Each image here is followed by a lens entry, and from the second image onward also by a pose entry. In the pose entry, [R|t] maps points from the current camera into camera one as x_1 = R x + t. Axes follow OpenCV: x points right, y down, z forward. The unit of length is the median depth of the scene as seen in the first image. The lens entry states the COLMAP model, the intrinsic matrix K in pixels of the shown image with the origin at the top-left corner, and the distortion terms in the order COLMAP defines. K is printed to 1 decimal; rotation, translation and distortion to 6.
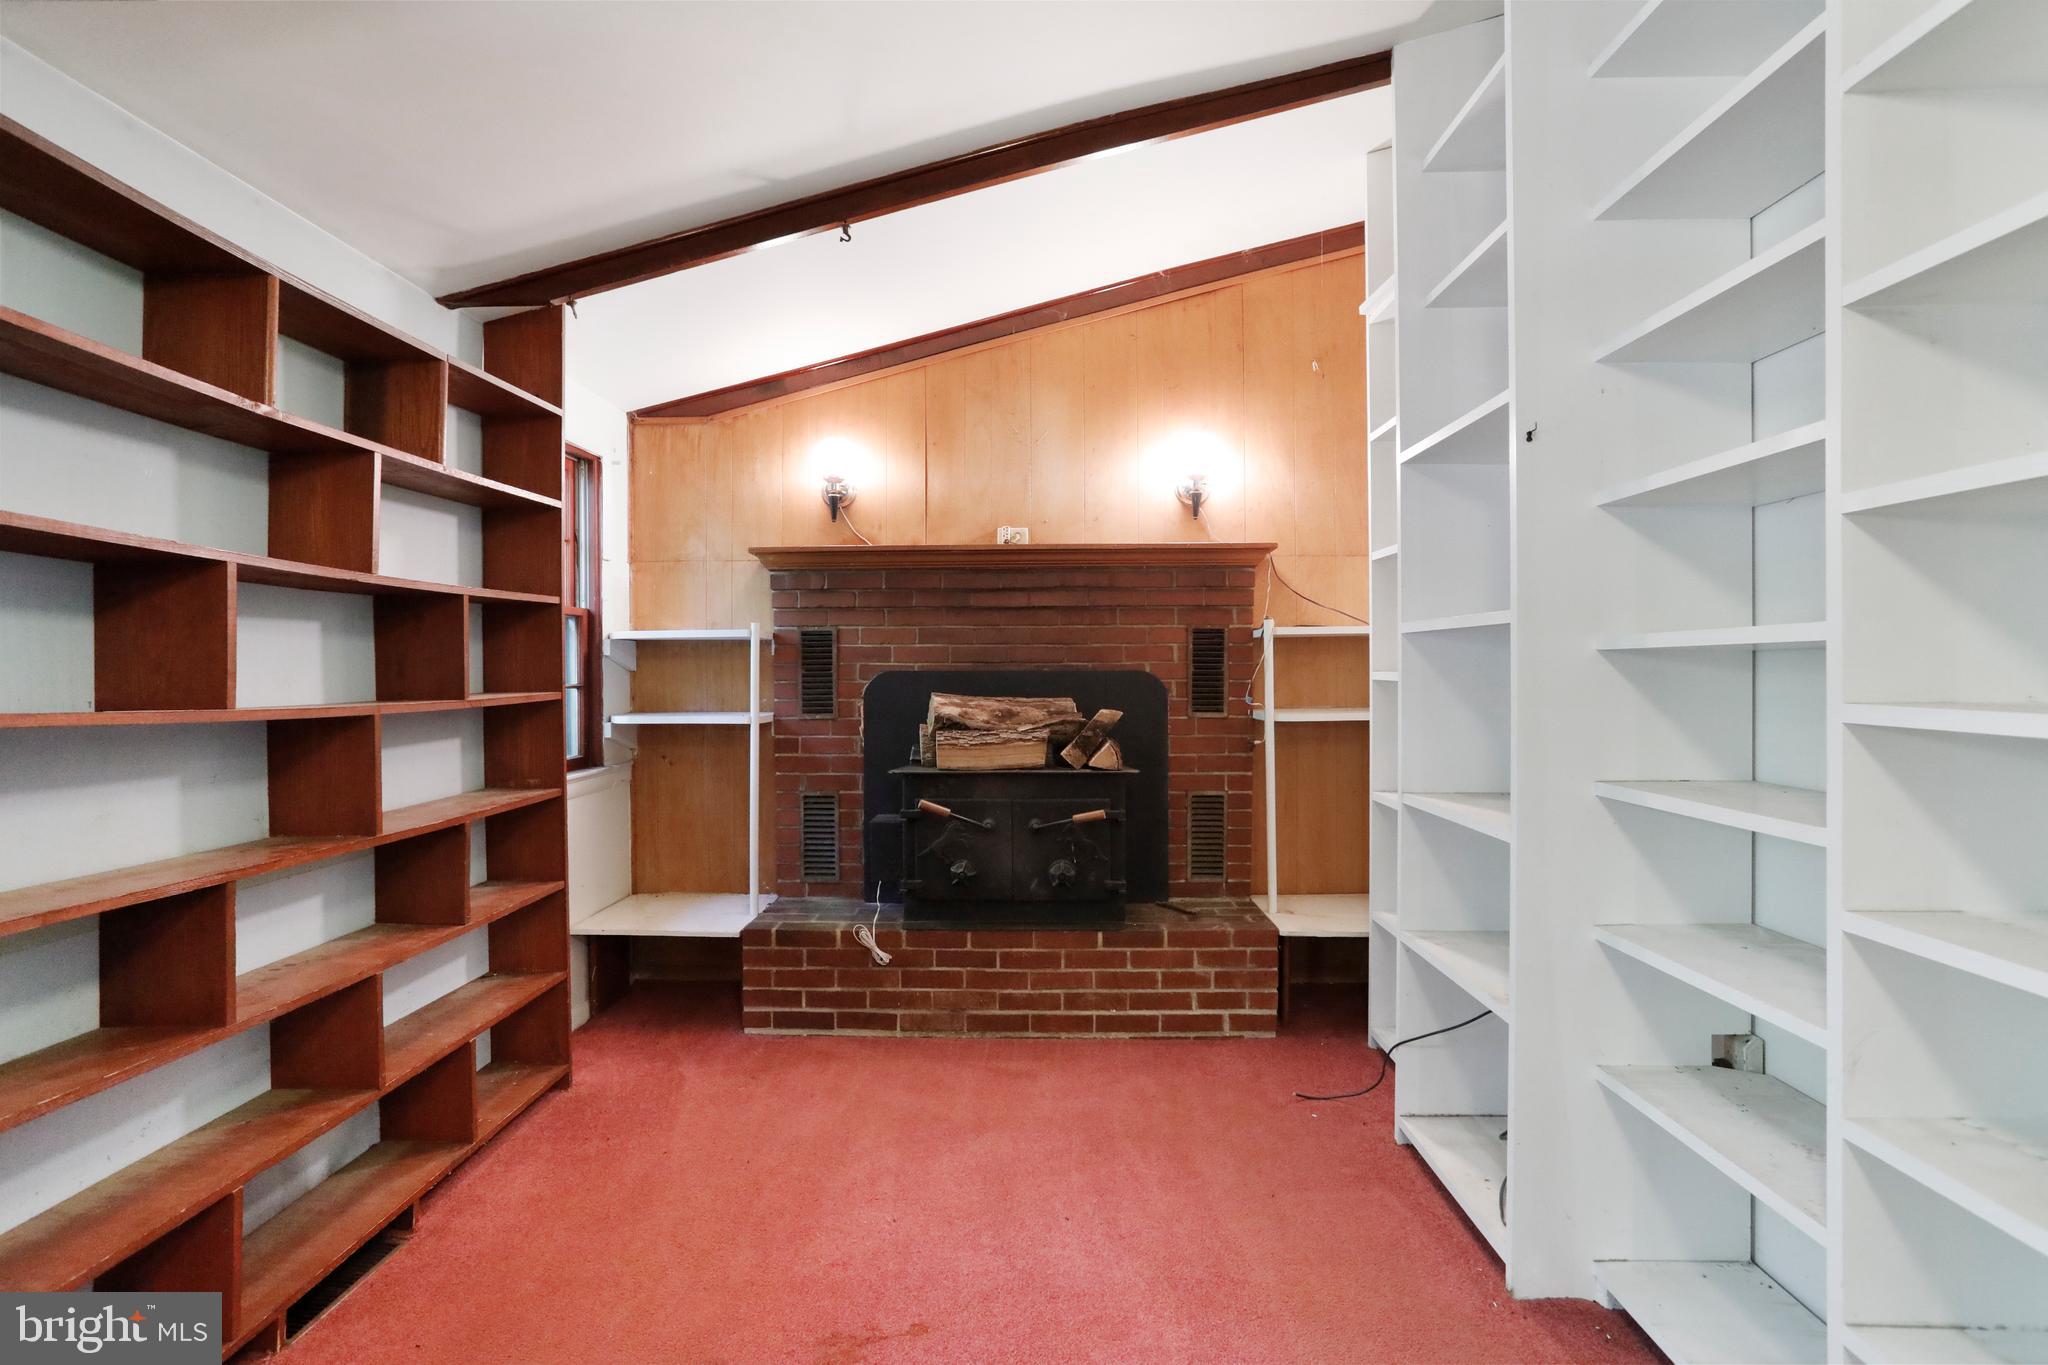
lens RADIAL K [[987.7, 0, 1012.0], [0, 987.7, 670.7], [0, 0, 1]] dist [-0.061867, 0.035268]
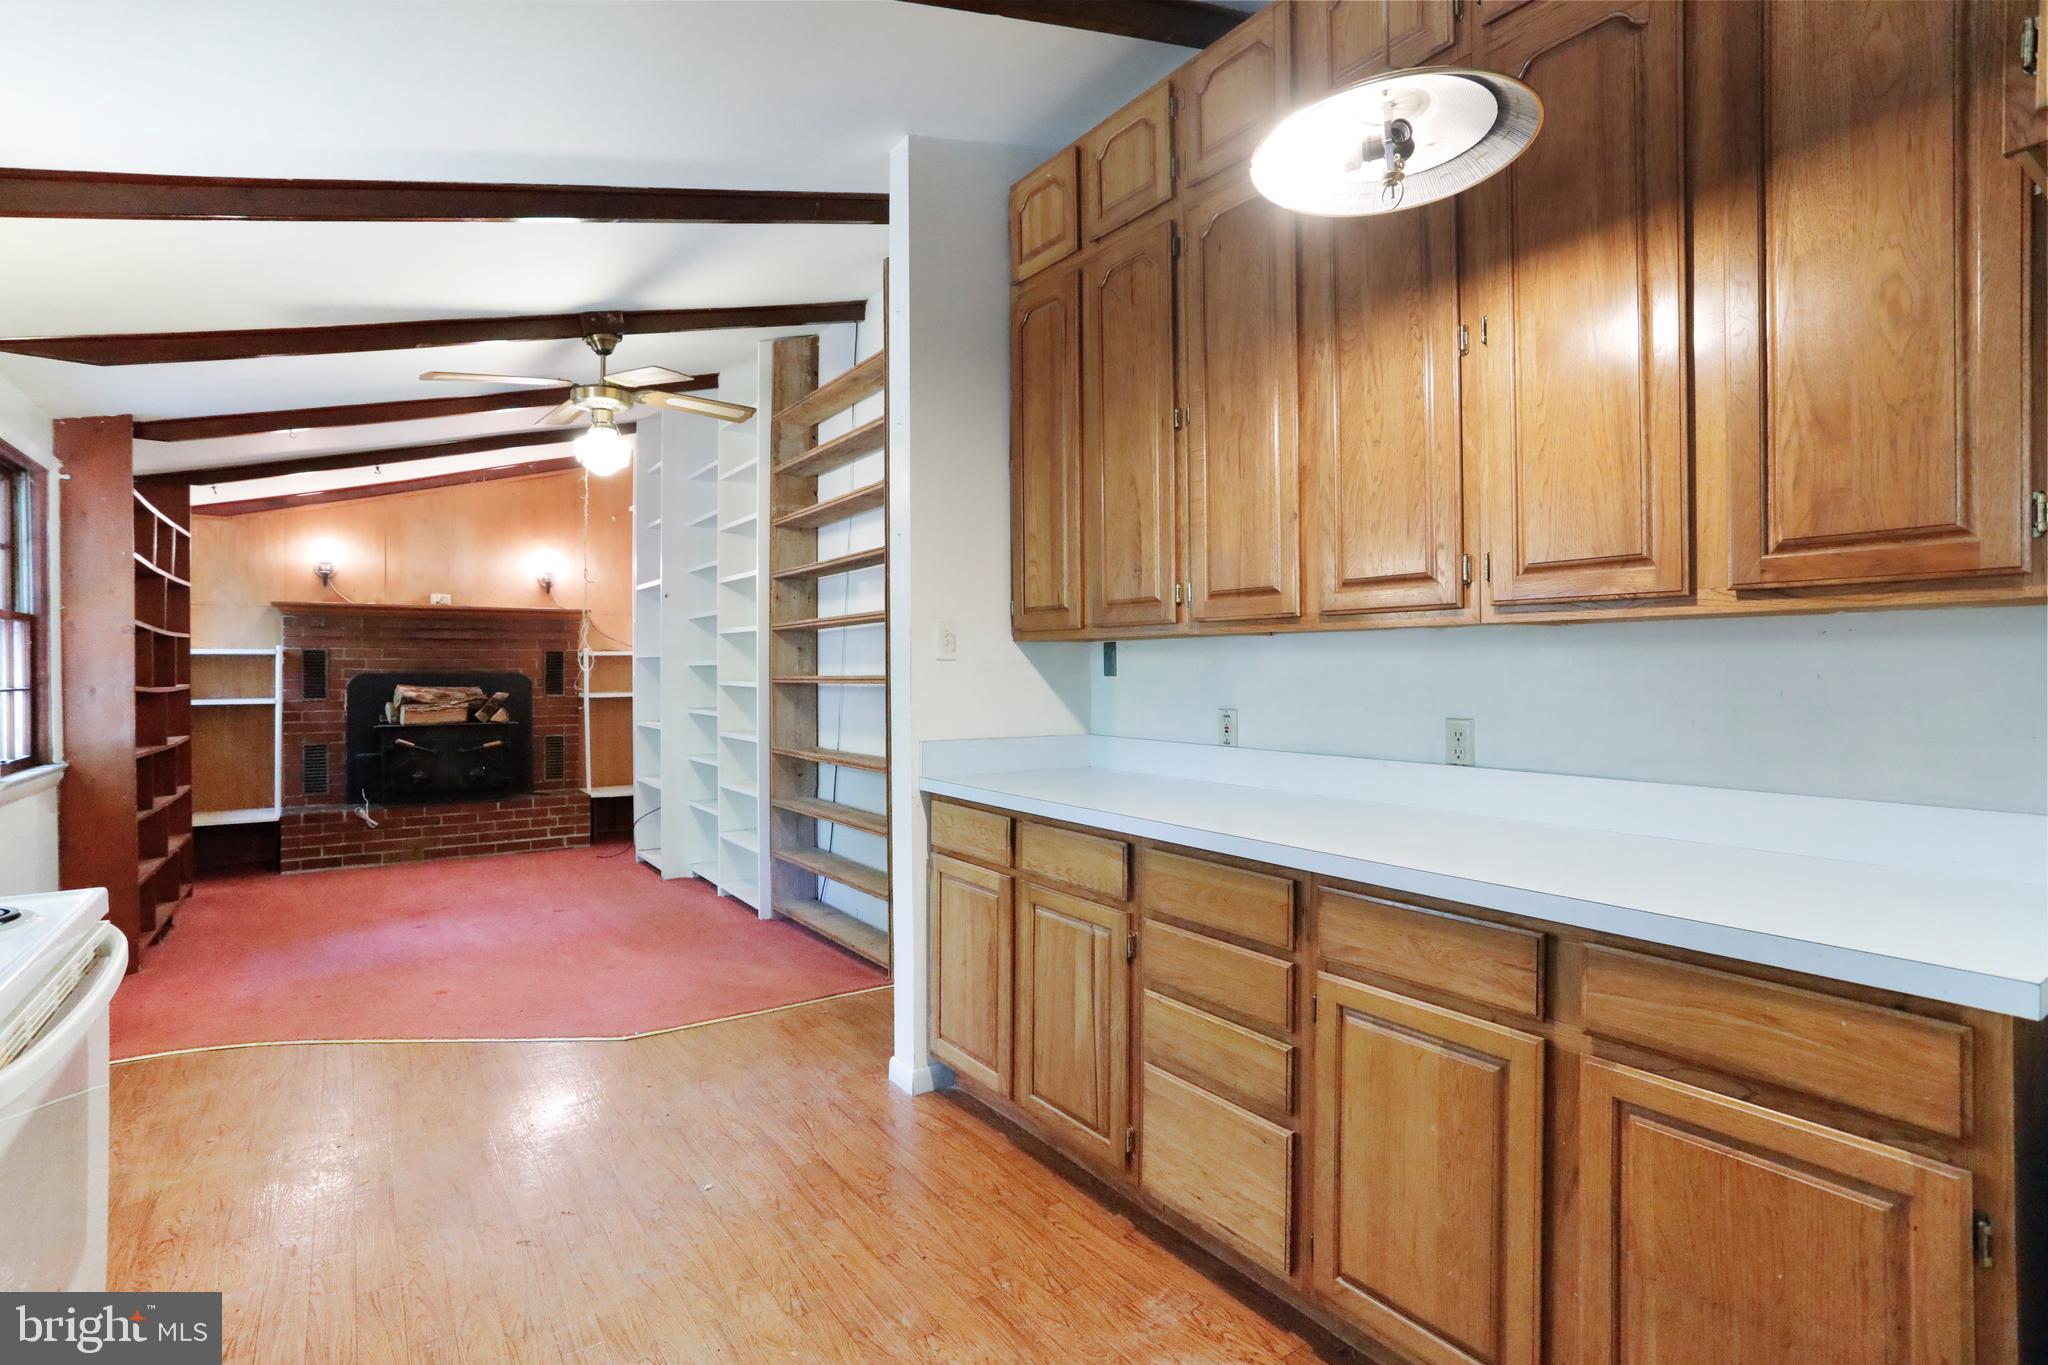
lens RADIAL K [[987.7, 0, 1012.0], [0, 987.7, 670.7], [0, 0, 1]] dist [-0.061867, 0.035268]
pose [[0.806388, 0.001041, 0.591386, -0.225977], [0.001608, 0.999991, -0.003952, 0.004694], [-0.591385, 0.004138, 0.806379, -1.159895]]
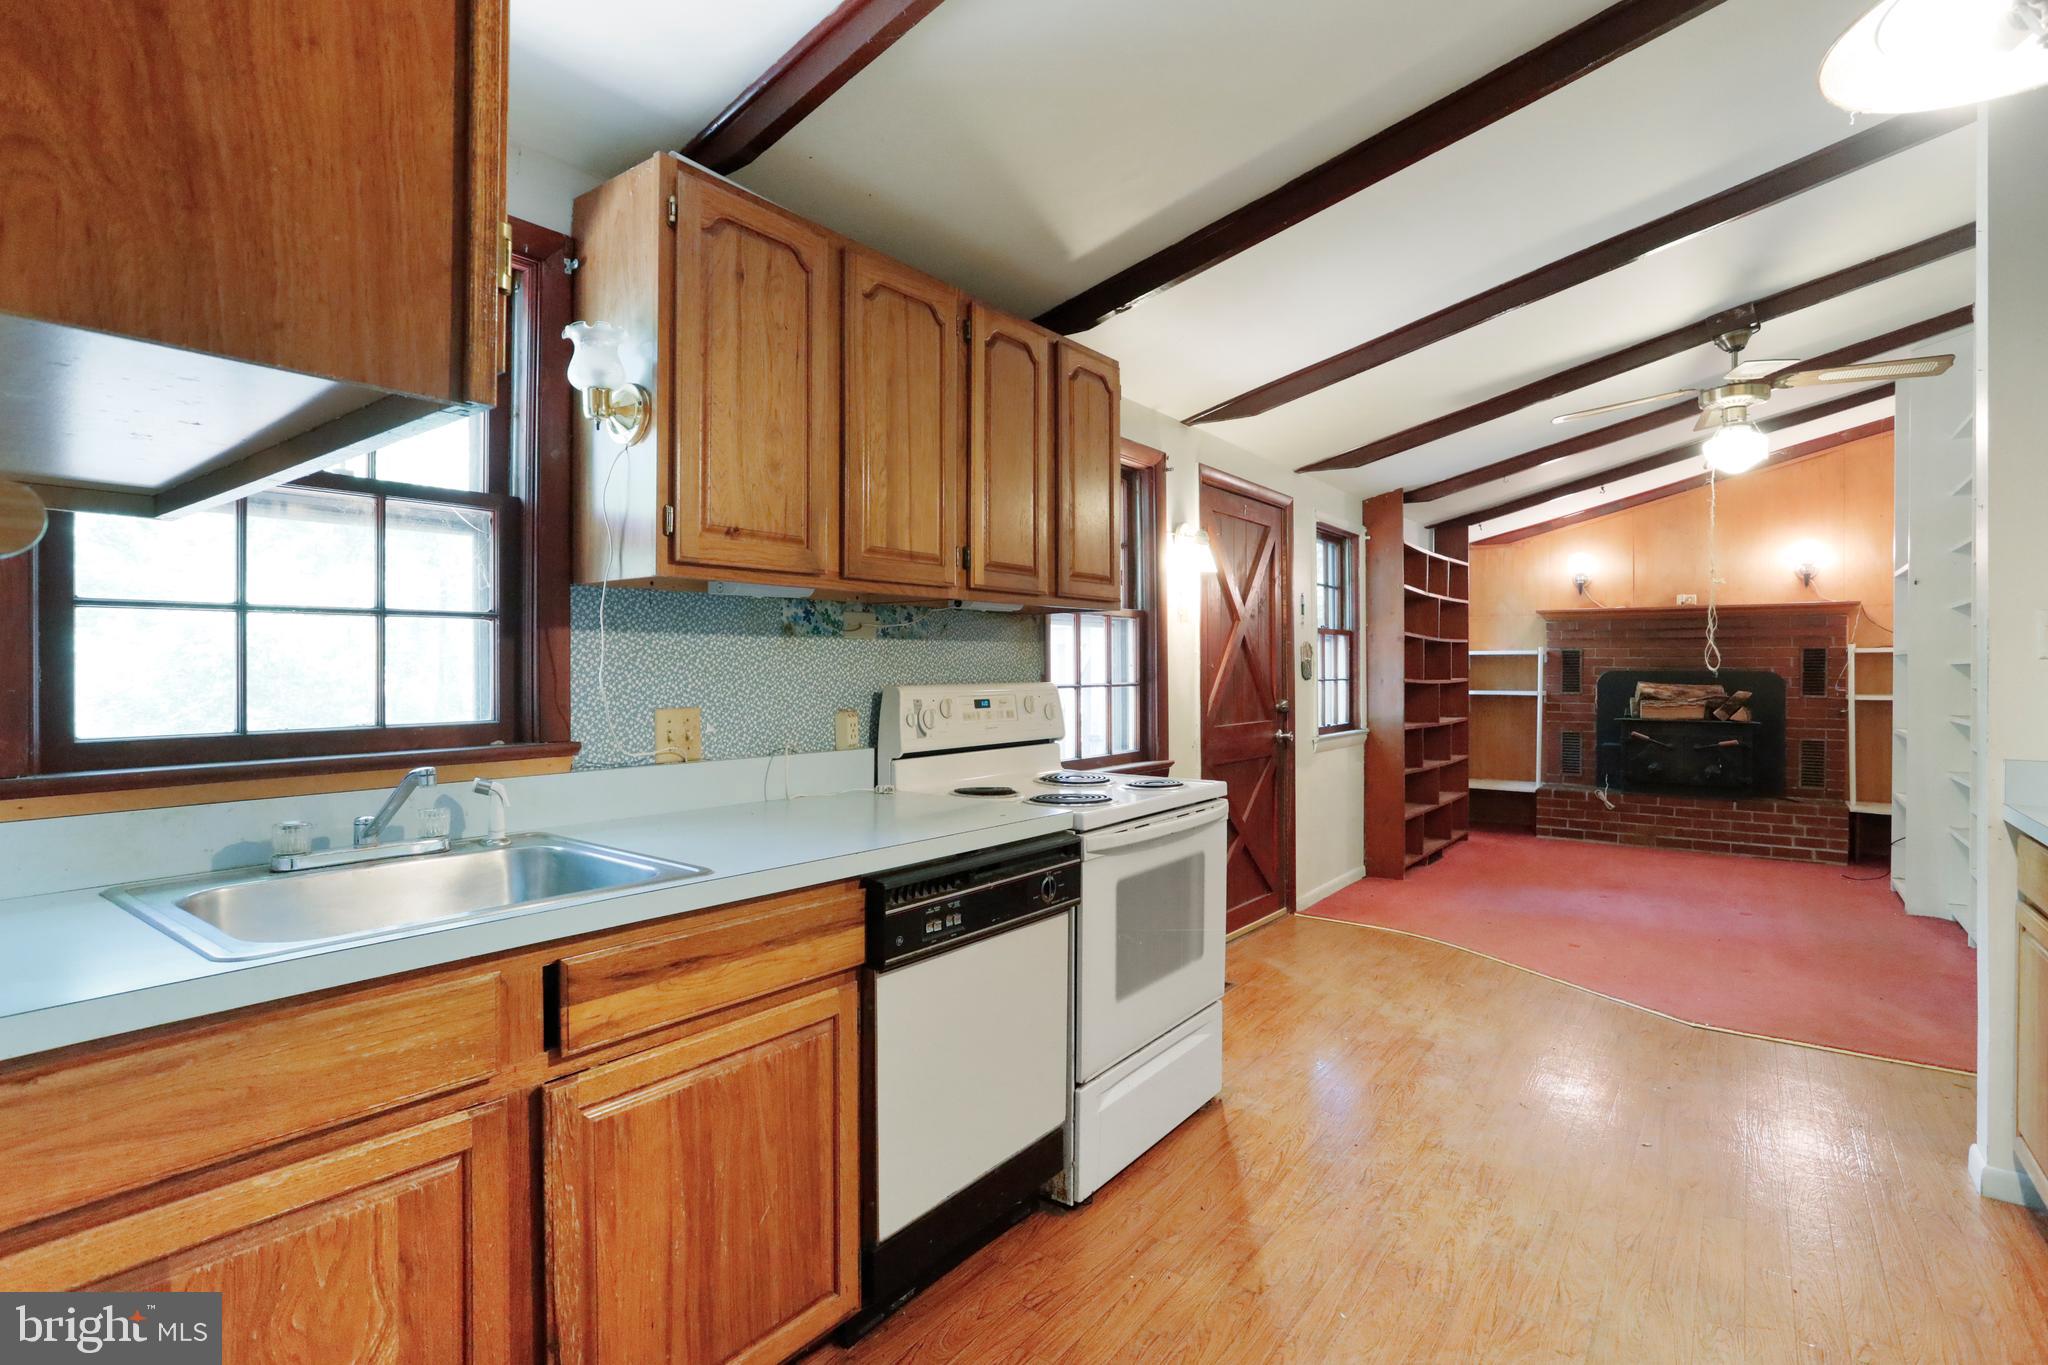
lens RADIAL K [[999.8, 0, 1019.6], [0, 999.8, 674.7], [0, 0, 1]] dist [-0.061295, 0.036813]
pose [[0.819637, 0.009654, -0.572802, 0.031507], [-0.006989, 0.999952, 0.006852, 0.003223], [0.572841, -0.001613, 0.819665, -1.365141]]
